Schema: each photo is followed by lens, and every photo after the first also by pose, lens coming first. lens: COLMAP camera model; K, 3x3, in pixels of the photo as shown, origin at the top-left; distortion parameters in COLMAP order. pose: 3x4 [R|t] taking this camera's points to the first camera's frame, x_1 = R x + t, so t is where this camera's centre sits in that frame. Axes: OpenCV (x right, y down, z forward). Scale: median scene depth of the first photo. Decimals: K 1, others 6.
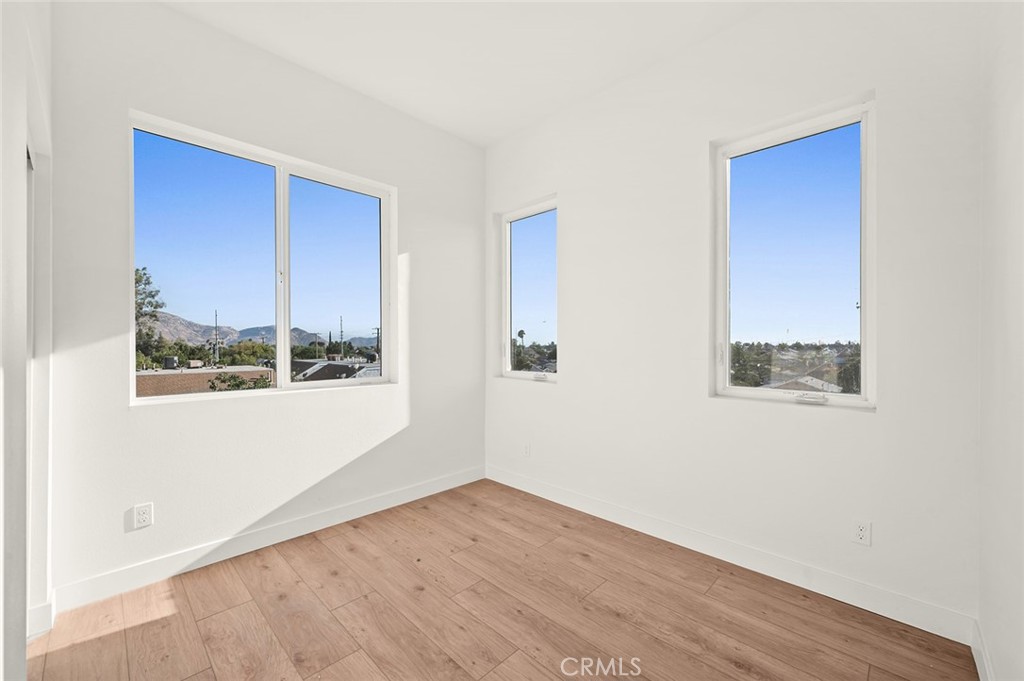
lens RADIAL K [[408.8, 0, 512.3], [0, 408.8, 343.0], [0, 0, 1]] dist [0.002307, -0.000139]
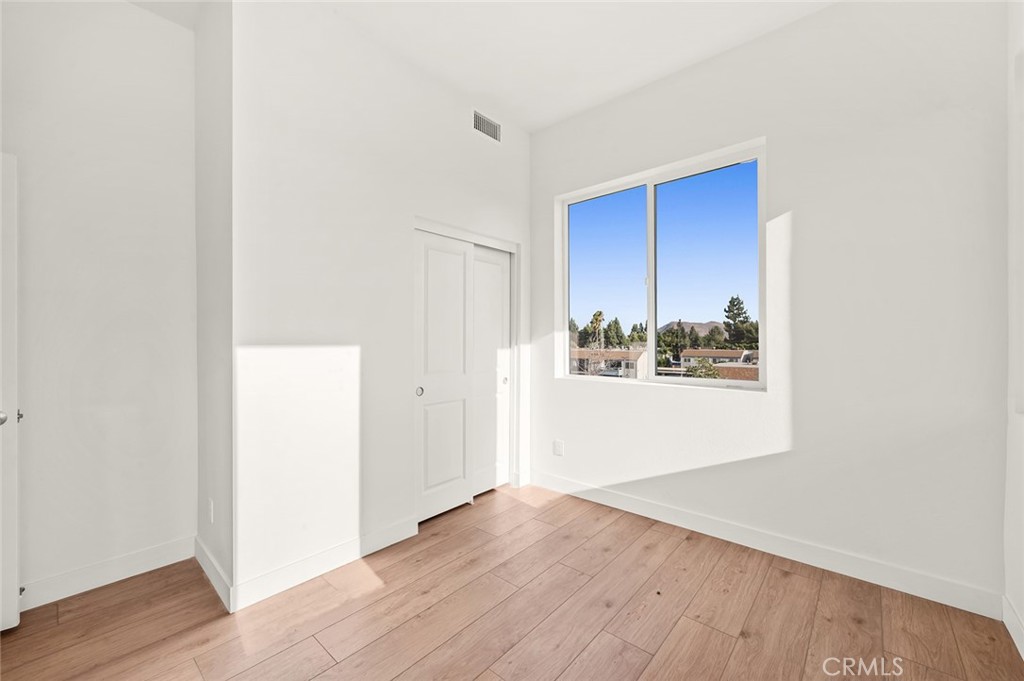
lens RADIAL K [[408.8, 0, 511.8], [0, 408.8, 341.0], [0, 0, 1]] dist [0.002307, -0.000139]
pose [[0.052693, -0.003060, -0.998606, 0.540569], [0.001929, 0.999994, -0.002963, 0.006435], [0.998609, -0.001770, 0.052699, 0.577568]]
